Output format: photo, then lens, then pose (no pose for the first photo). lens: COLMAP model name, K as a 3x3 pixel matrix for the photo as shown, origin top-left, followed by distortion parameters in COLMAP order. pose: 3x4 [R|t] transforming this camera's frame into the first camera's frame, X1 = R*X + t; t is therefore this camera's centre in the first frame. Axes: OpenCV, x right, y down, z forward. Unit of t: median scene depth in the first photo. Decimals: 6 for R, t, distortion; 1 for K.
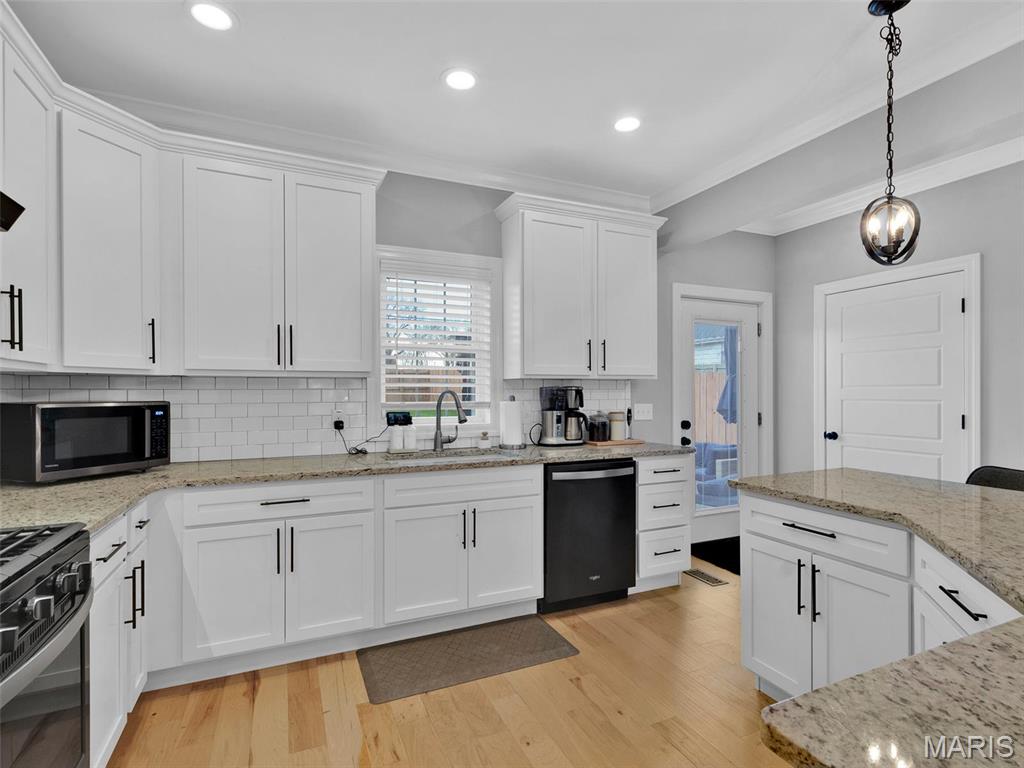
lens RADIAL K [[517.5, 0, 514.5], [0, 517.5, 387.7], [0, 0, 1]] dist [0.002372, 0.002602]
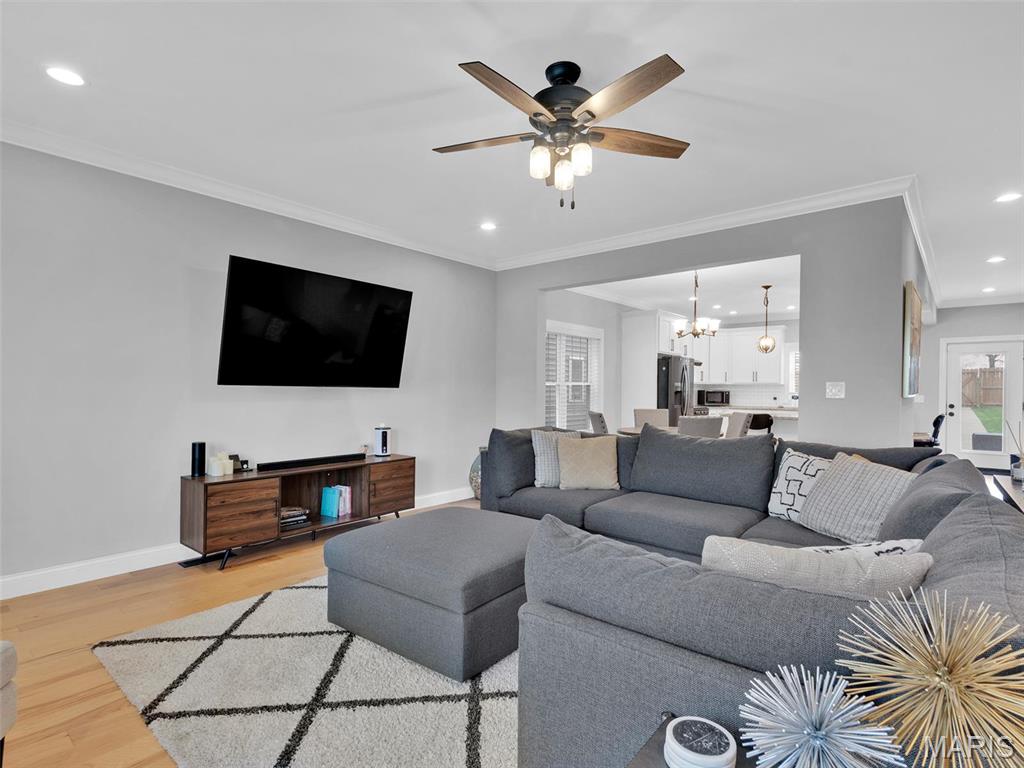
lens RADIAL K [[517.5, 0, 511.7], [0, 517.5, 390.2], [0, 0, 1]] dist [0.002372, 0.002602]
pose [[0.418378, 0.007448, -0.908242, 1.884367], [-0.003768, 0.999972, 0.006465, 0.001786], [0.908265, 0.000718, 0.418394, -1.854492]]
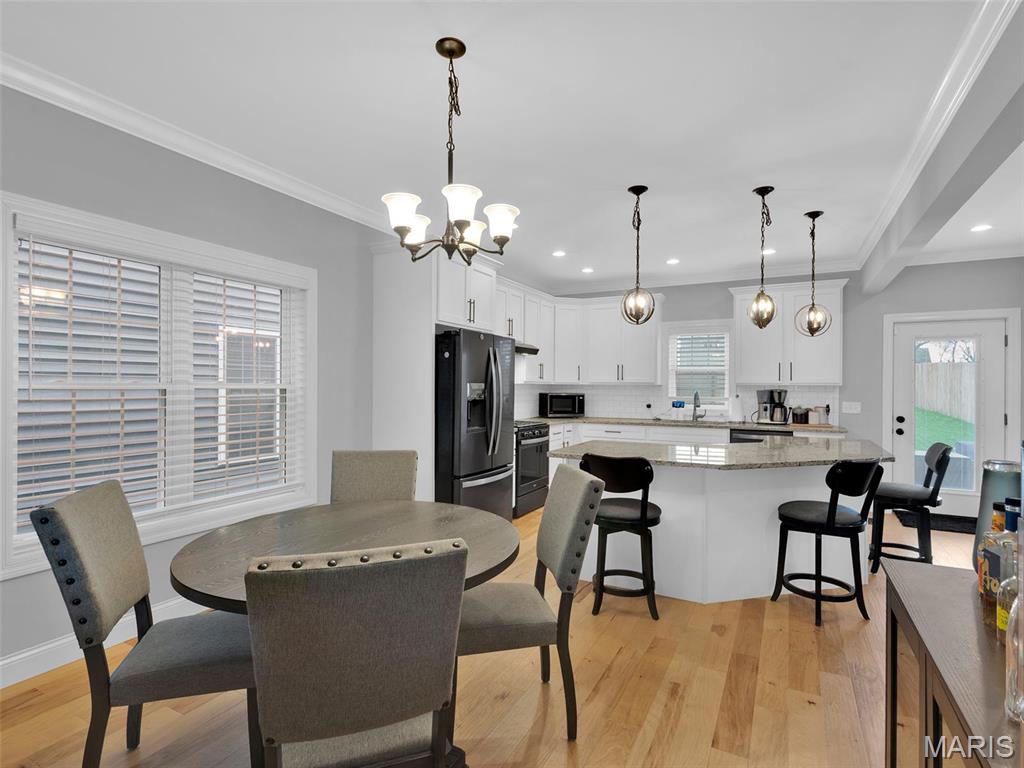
lens RADIAL K [[517.5, 0, 511.2], [0, 517.5, 387.3], [0, 0, 1]] dist [0.002372, 0.002602]
pose [[0.608250, 0.007286, -0.793712, 0.999855], [-0.003378, 0.999973, 0.006591, -0.020606], [0.793738, -0.001328, 0.608258, -0.774763]]
